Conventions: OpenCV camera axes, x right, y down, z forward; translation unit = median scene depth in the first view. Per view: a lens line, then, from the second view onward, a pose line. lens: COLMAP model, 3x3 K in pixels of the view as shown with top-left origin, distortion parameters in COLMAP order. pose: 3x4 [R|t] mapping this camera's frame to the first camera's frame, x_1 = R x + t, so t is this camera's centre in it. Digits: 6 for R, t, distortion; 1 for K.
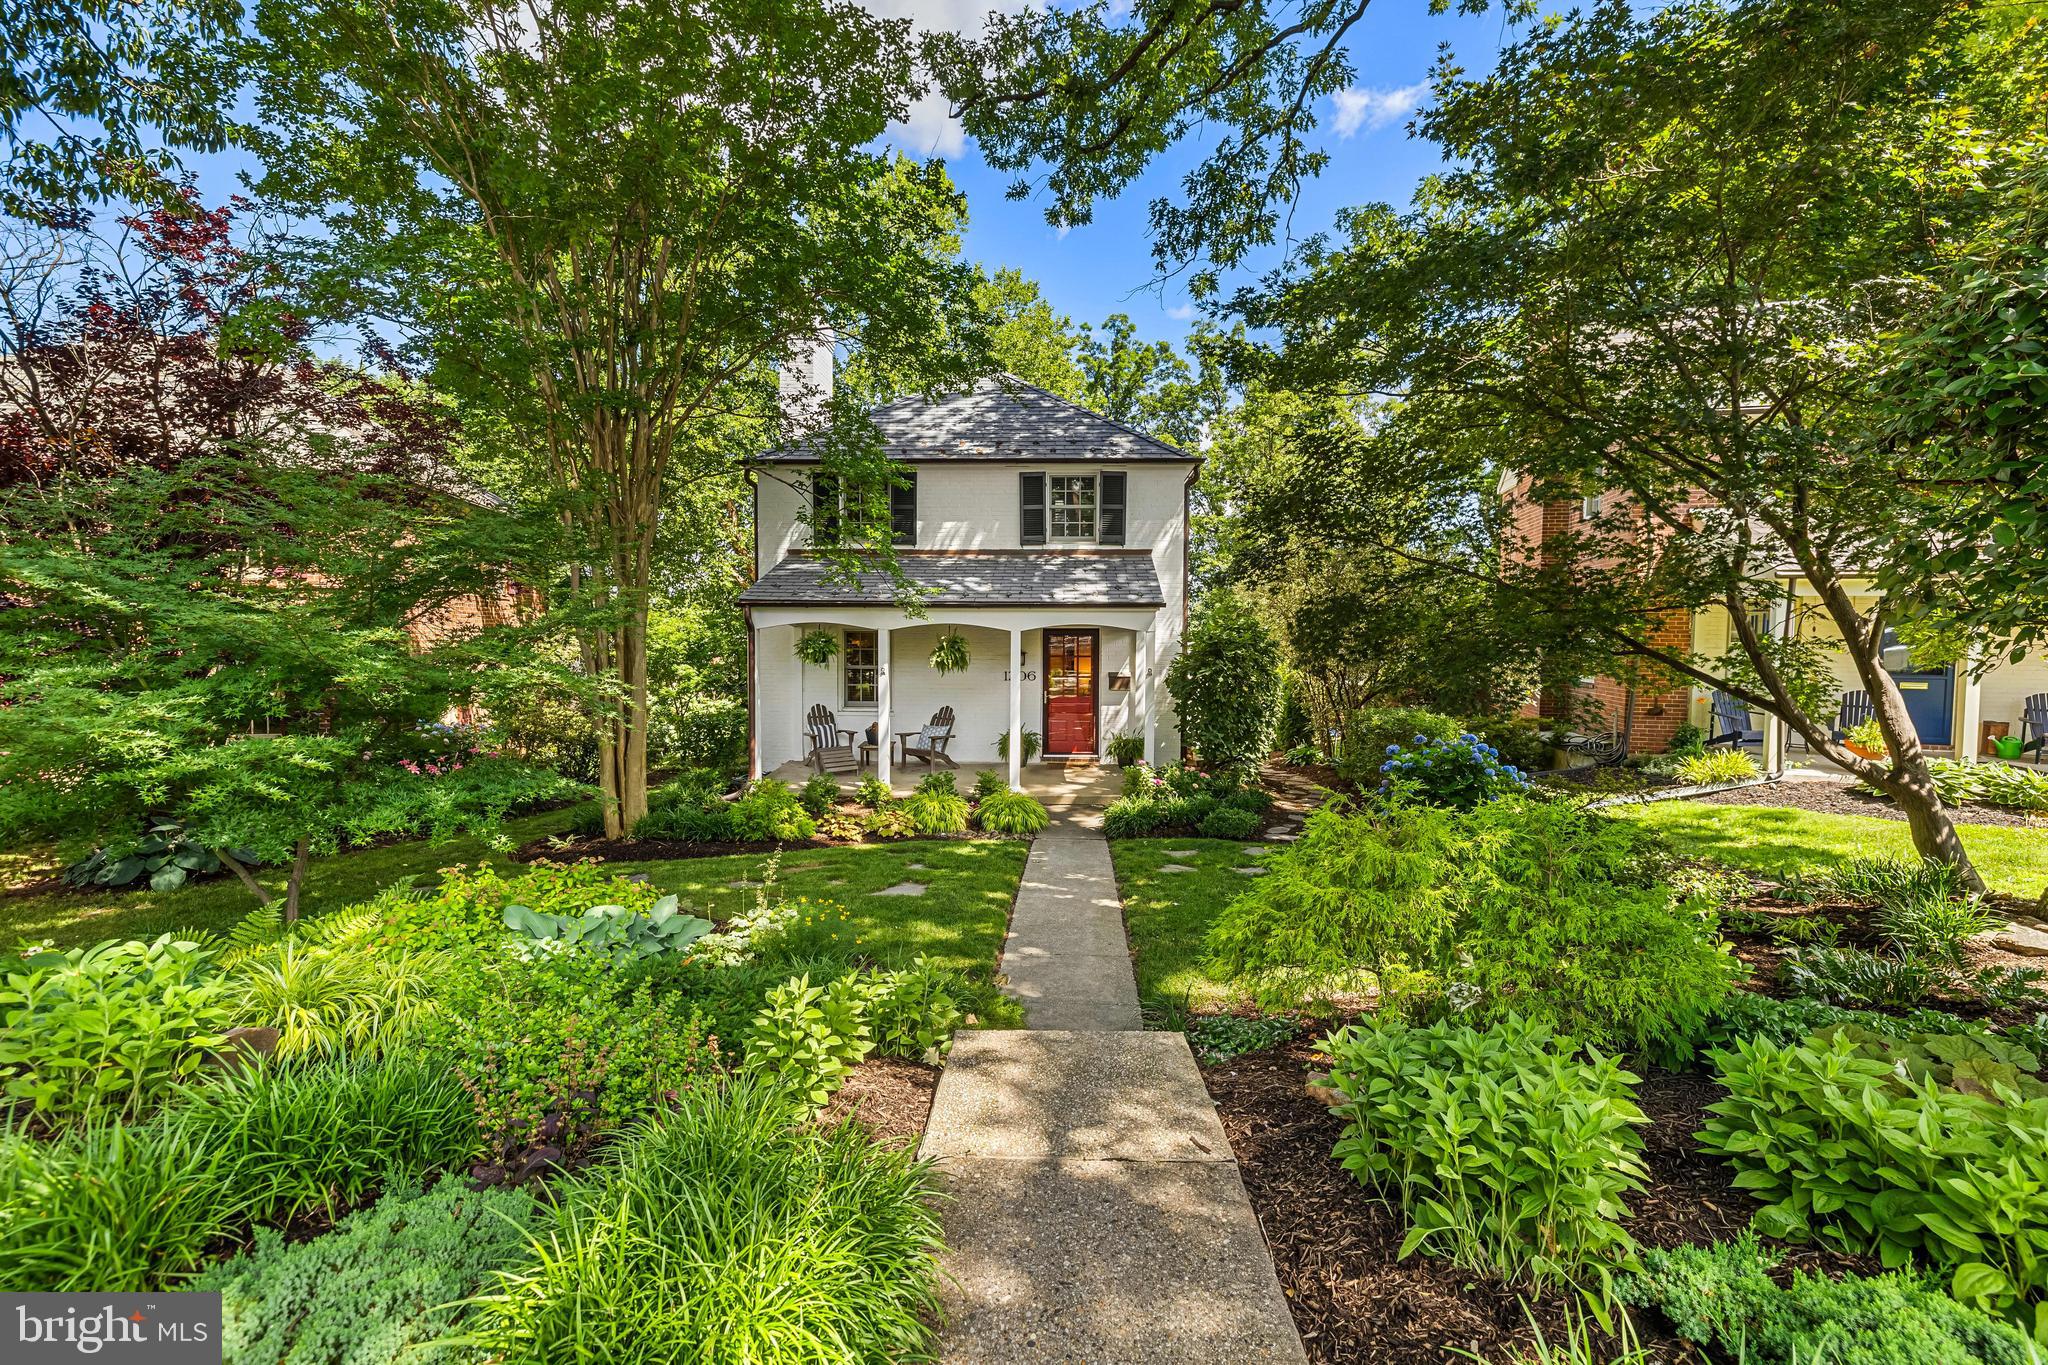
lens RADIAL K [[857.0, 0, 1032.1], [0, 857.0, 687.2], [0, 0, 1]] dist [0.002617, -0.001069]
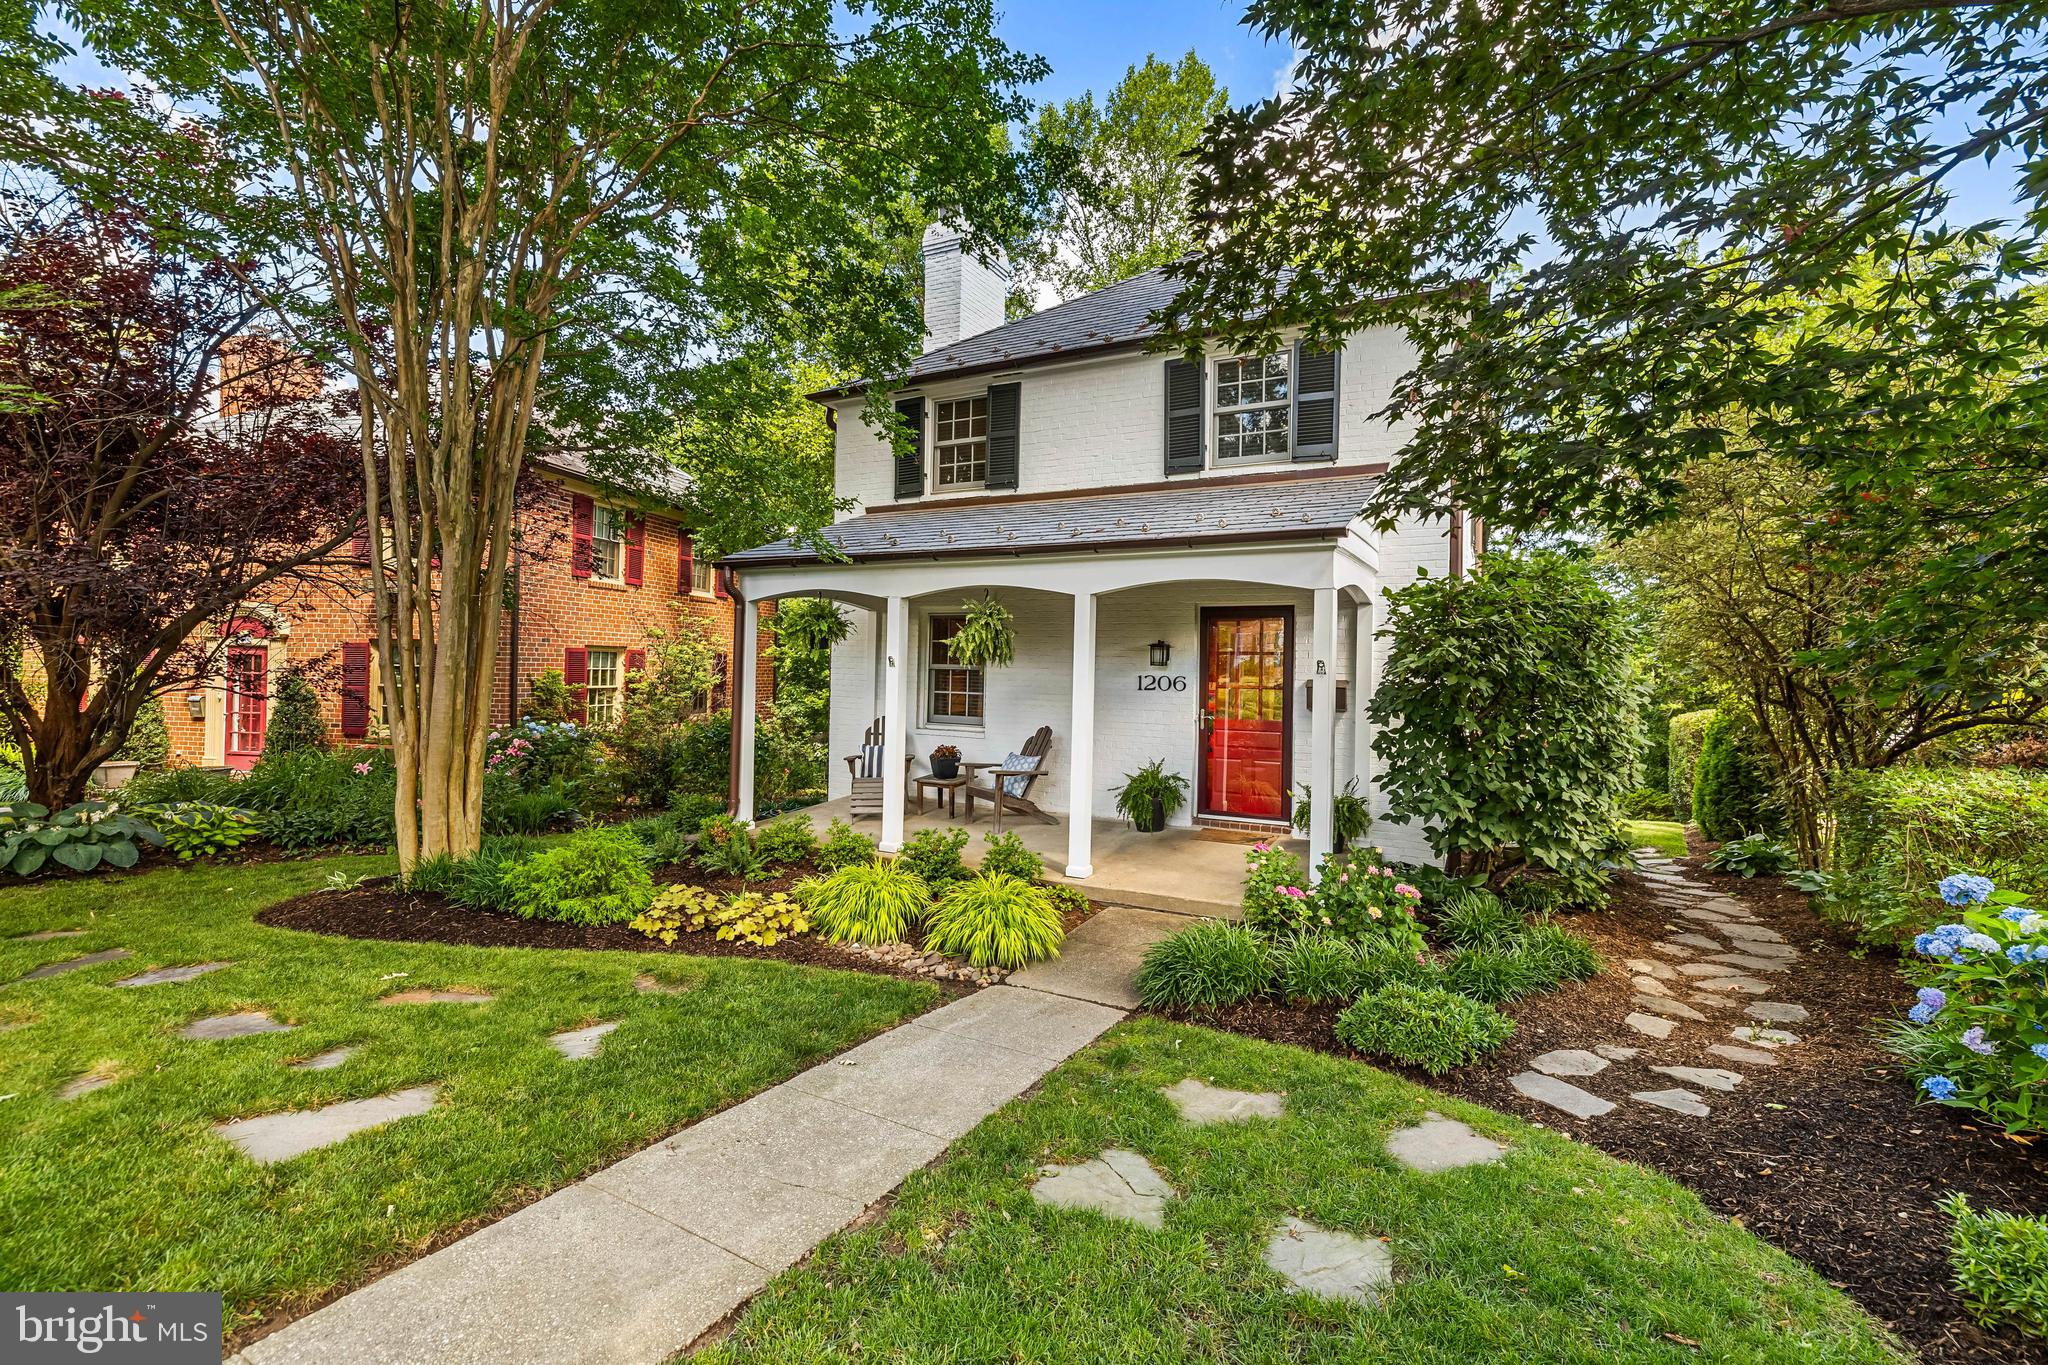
lens RADIAL K [[857.0, 0, 1051.9], [0, 857.0, 683.6], [0, 0, 1]] dist [0.002617, -0.001069]
pose [[0.906443, 0.020127, -0.421849, 0.209196], [-0.041851, 0.998228, -0.042300, 0.019787], [0.420250, 0.055998, 0.905679, 0.467381]]
